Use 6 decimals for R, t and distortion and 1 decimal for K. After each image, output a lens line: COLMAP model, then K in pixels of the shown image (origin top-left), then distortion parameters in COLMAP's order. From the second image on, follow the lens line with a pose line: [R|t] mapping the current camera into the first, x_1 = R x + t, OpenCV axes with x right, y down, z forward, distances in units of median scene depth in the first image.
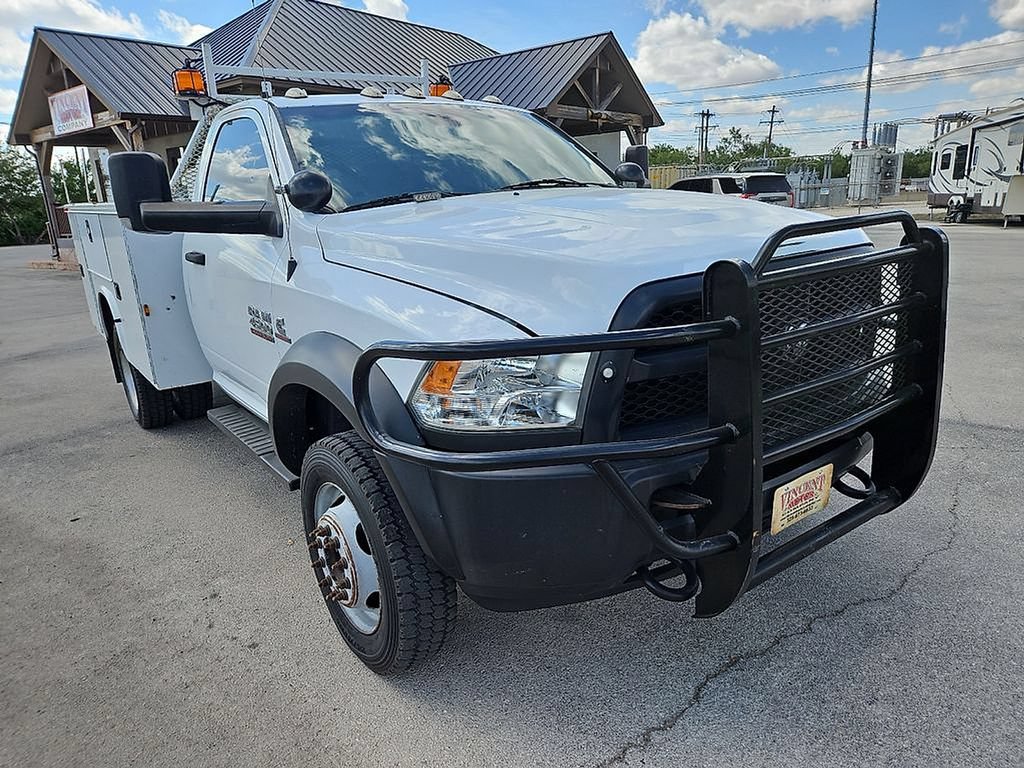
lens RADIAL K [[699.7, 0, 506.8], [0, 699.7, 390.4], [0, 0, 1]] dist [0.053001, -0.040811]
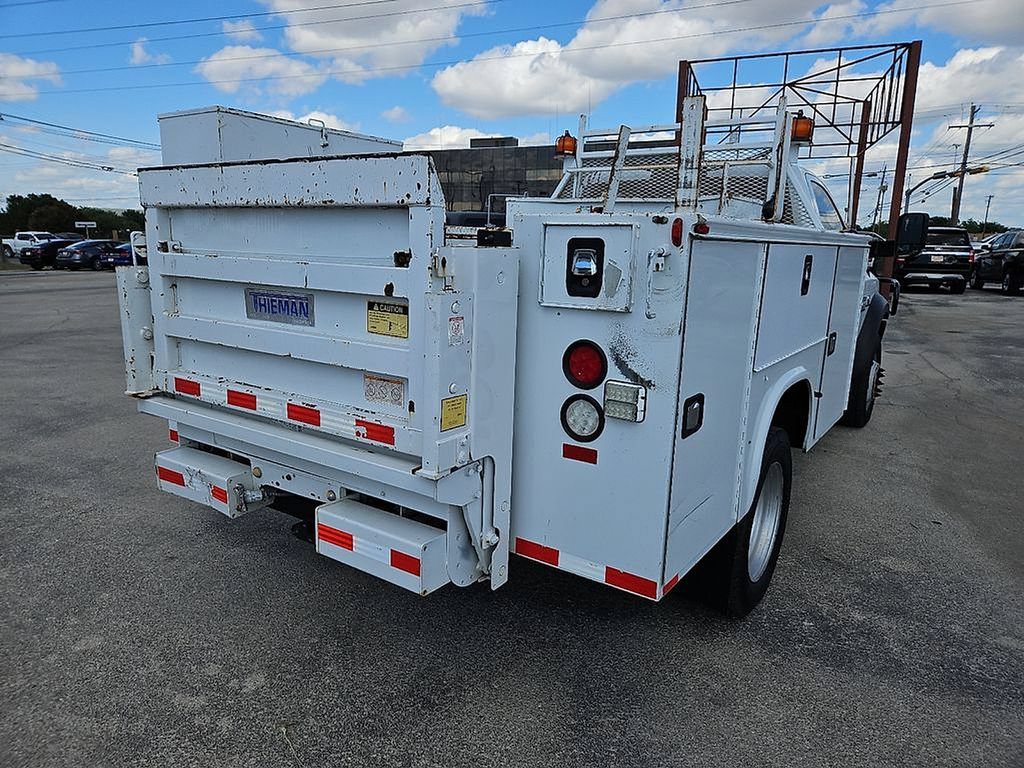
lens RADIAL K [[691.8, 0, 501.0], [0, 691.8, 390.2], [0, 0, 1]] dist [0.065070, -0.054999]
pose [[-0.324716, -0.158757, 0.932392, -0.227038], [0.255162, 0.934555, 0.247989, -0.073820], [-0.910743, 0.318437, -0.262956, 0.304270]]
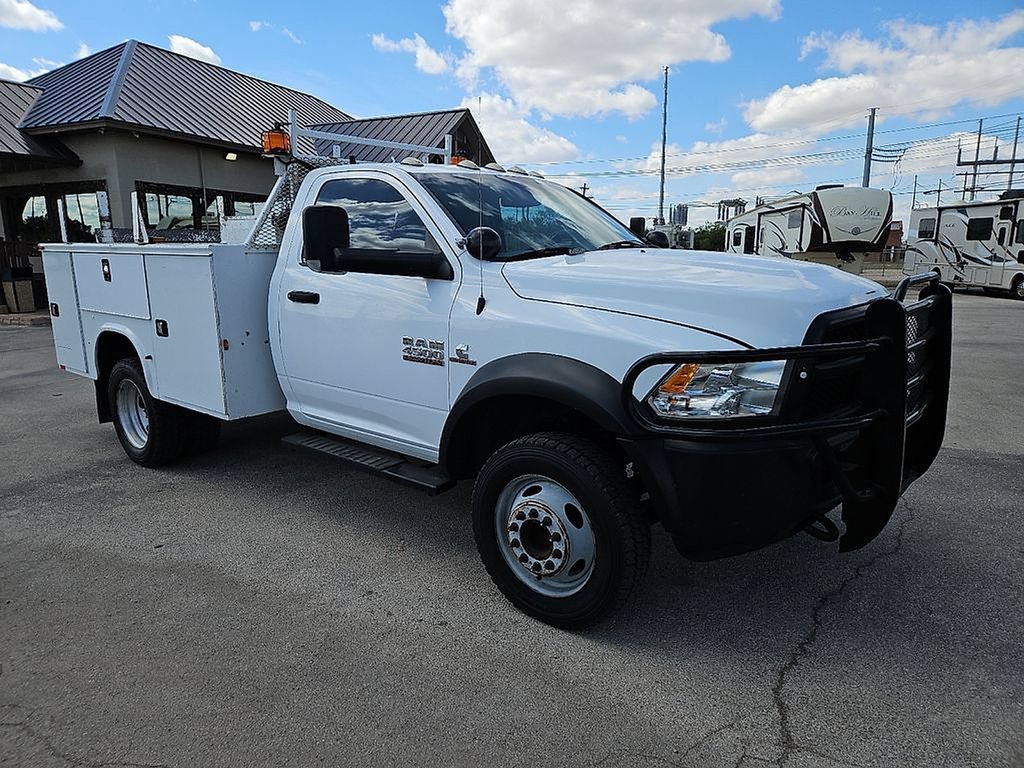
lens RADIAL K [[691.8, 0, 495.4], [0, 691.8, 386.0], [0, 0, 1]] dist [0.065070, -0.054999]
pose [[0.972142, -0.005471, 0.234329, -0.062037], [0.025019, 0.996438, -0.080533, 0.007502], [-0.233053, 0.084152, 0.968816, -0.018707]]
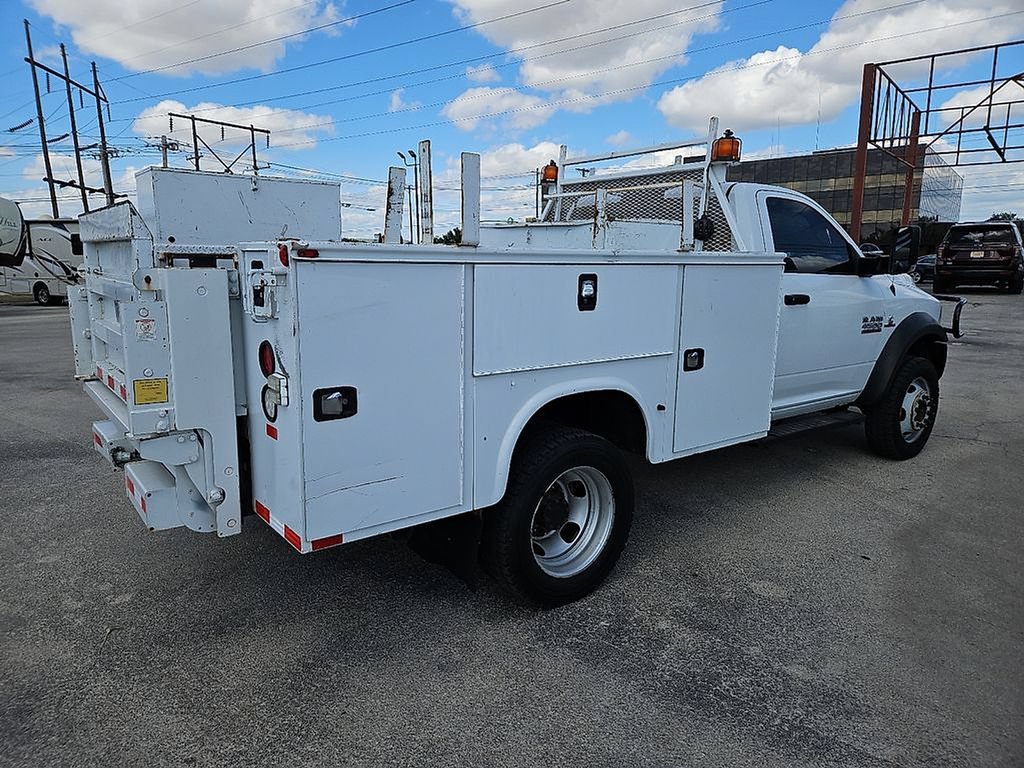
lens RADIAL K [[691.8, 0, 501.2], [0, 691.8, 380.2], [0, 0, 1]] dist [0.065070, -0.054999]
pose [[-0.022501, -0.125293, 0.991865, -0.258900], [0.270490, 0.954350, 0.126691, -0.054012], [-0.962460, 0.271141, 0.012417, 0.236349]]
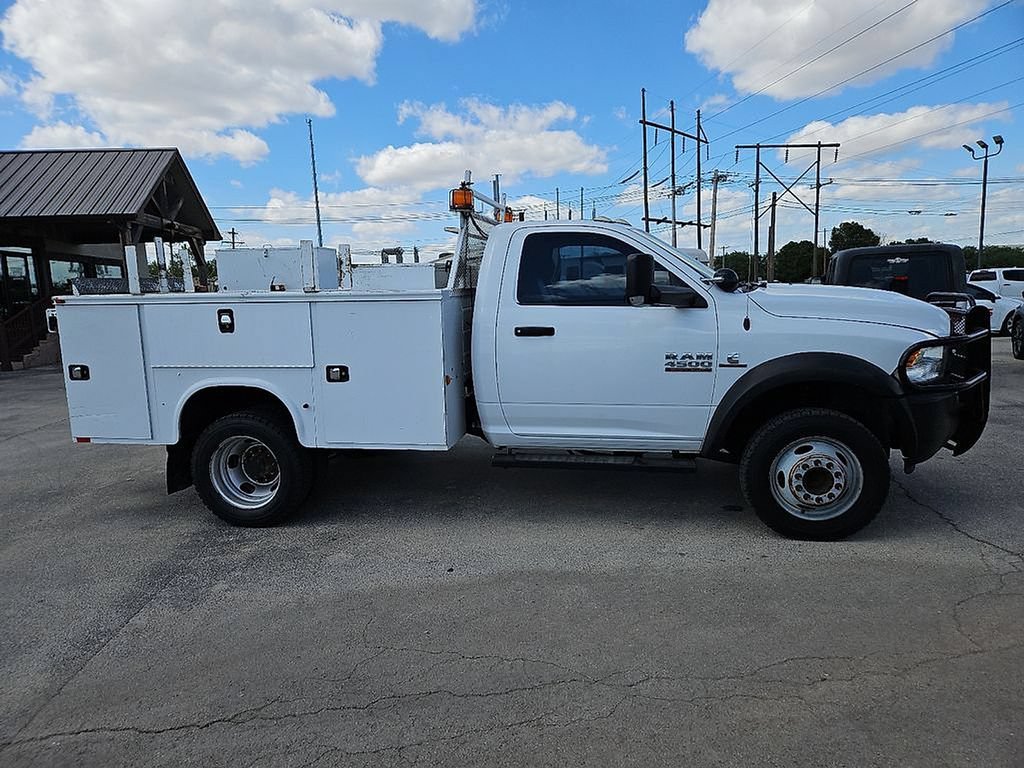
lens RADIAL K [[691.8, 0, 498.0], [0, 691.8, 391.7], [0, 0, 1]] dist [0.065070, -0.054999]
pose [[0.731493, -0.076736, 0.677517, -0.209606], [0.179608, 0.980239, -0.082895, 0.002467], [-0.657768, 0.182325, 0.730821, 0.020547]]
